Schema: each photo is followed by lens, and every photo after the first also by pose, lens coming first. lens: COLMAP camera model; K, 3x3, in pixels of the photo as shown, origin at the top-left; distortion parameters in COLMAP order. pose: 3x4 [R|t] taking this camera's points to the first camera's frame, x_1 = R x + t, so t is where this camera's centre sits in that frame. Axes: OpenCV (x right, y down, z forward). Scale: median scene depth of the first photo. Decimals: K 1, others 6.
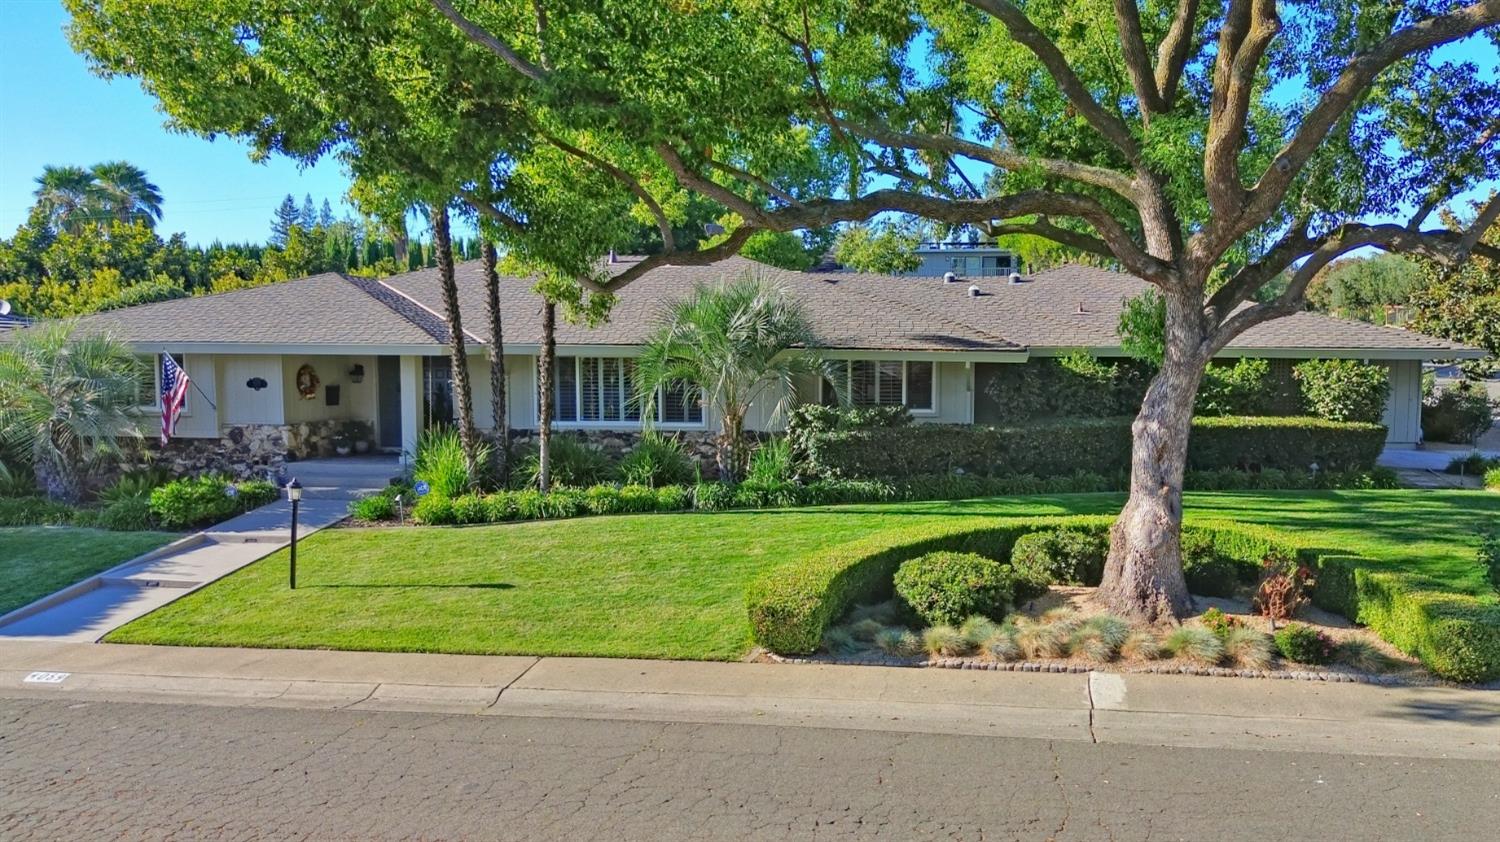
lens RADIAL K [[1152.2, 0, 815.4], [0, 1152.2, 458.2], [0, 0, 1]] dist [0.083607, -0.105743]
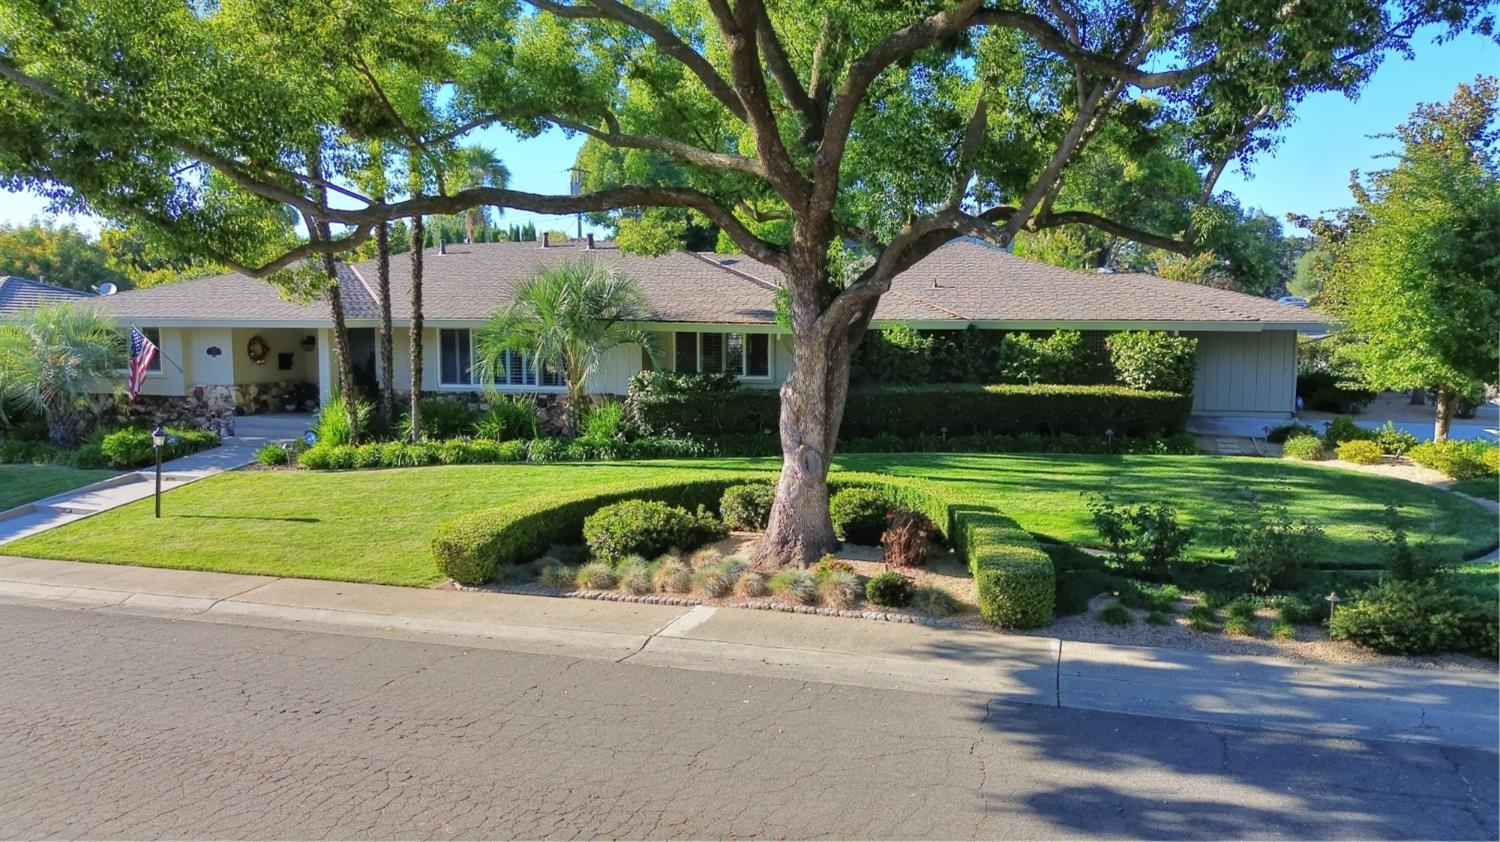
lens RADIAL K [[1060.4, 0, 750.0], [0, 1060.4, 421.0], [0, 0, 1]] dist [0.104962, -0.140968]
pose [[0.985362, 0.013350, -0.169949, 0.299109], [-0.013437, 0.999910, 0.000635, 0.000535], [0.169942, 0.001658, 0.985453, -0.015768]]
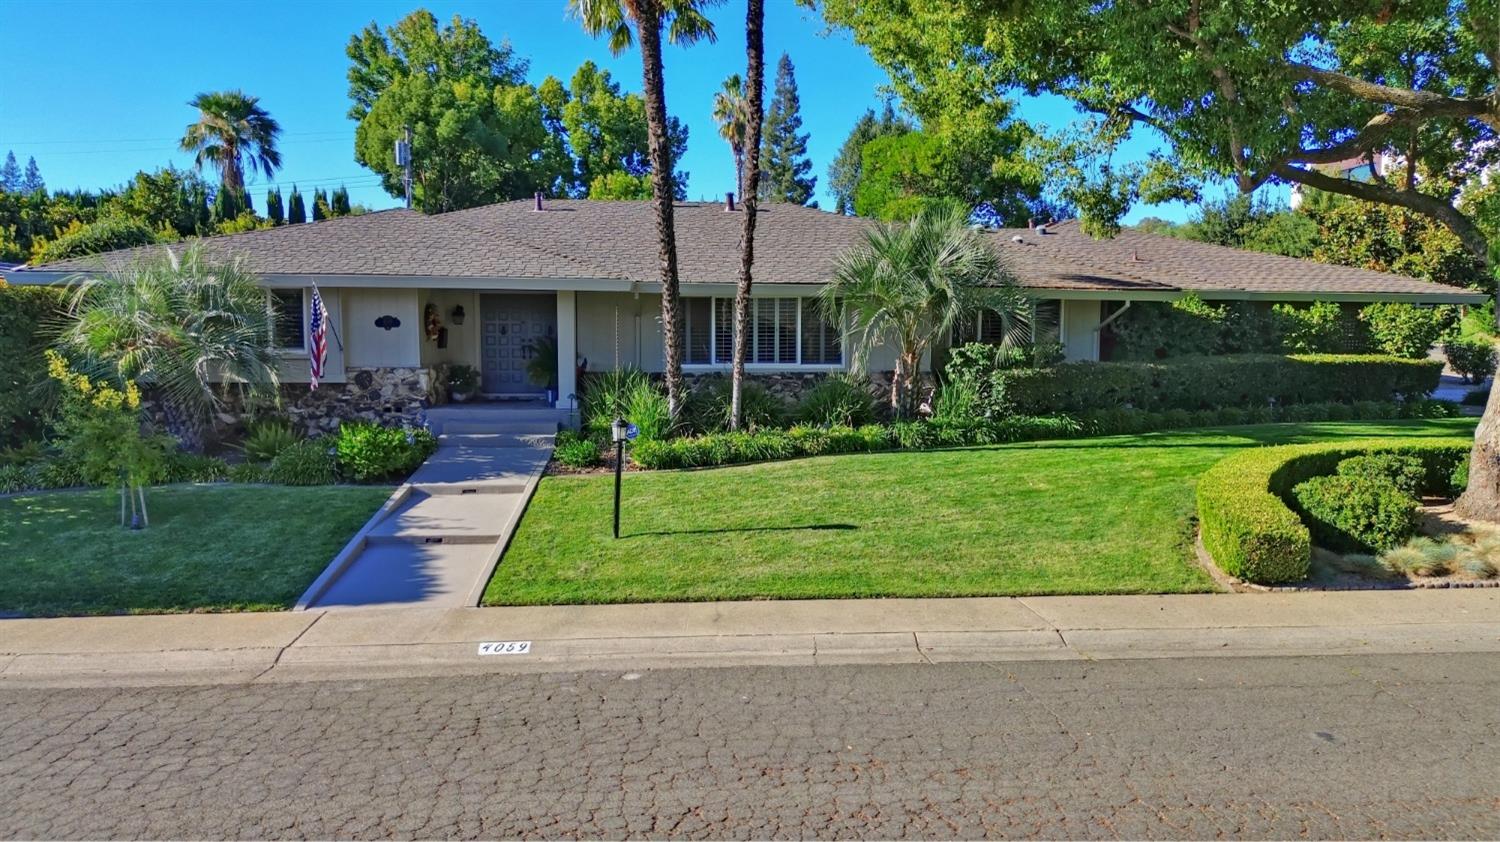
lens RADIAL K [[1060.4, 0, 750.0], [0, 1060.4, 421.0], [0, 0, 1]] dist [0.104962, -0.140968]
pose [[0.977213, -0.016830, 0.211594, -0.429500], [0.016604, 0.999858, 0.002846, 0.016845], [-0.211611, 0.000732, 0.977354, 0.142795]]
